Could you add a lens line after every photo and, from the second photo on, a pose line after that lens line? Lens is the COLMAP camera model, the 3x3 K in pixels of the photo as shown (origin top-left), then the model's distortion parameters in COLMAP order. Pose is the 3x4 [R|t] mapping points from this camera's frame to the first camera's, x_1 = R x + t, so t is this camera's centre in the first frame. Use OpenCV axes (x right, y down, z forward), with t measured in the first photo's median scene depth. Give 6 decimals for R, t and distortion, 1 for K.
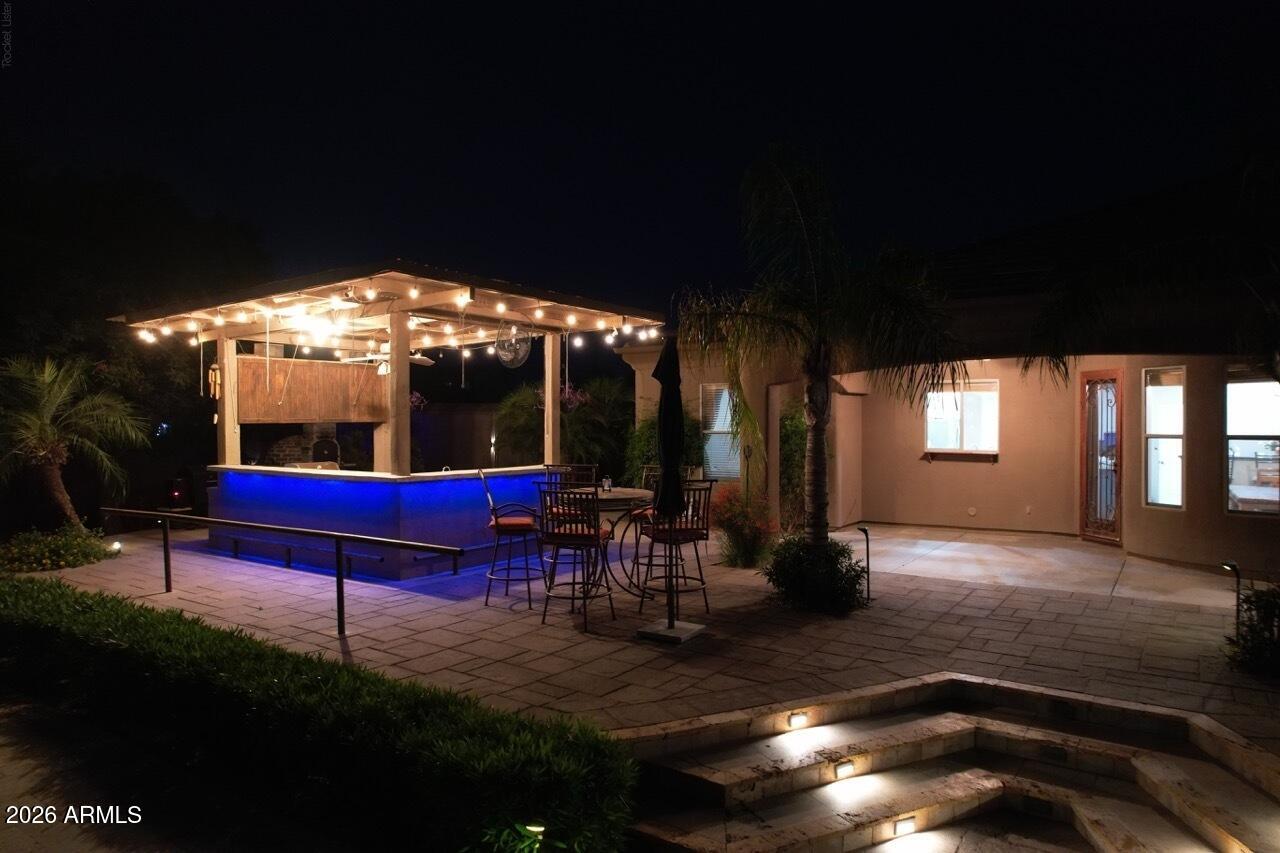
lens RADIAL K [[821.6, 0, 640.3], [0, 821.6, 426.5], [0, 0, 1]] dist [-0.043691, 0.039116]
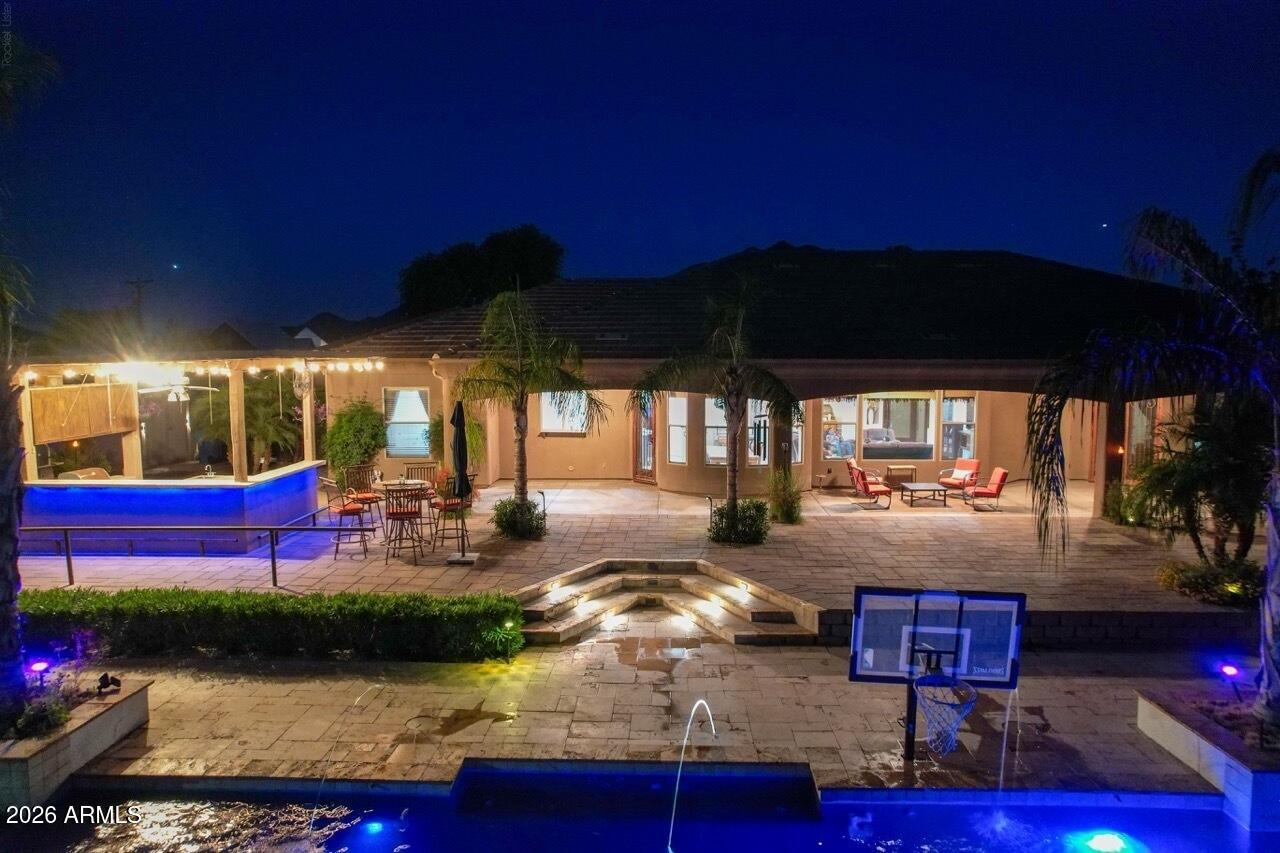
lens RADIAL K [[821.6, 0, 637.8], [0, 821.6, 428.7], [0, 0, 1]] dist [-0.043691, 0.039116]
pose [[0.849403, -0.049577, 0.525410, -0.526853], [0.005481, 0.996353, 0.085154, -0.179047], [-0.527716, -0.069450, 0.846577, -0.682541]]
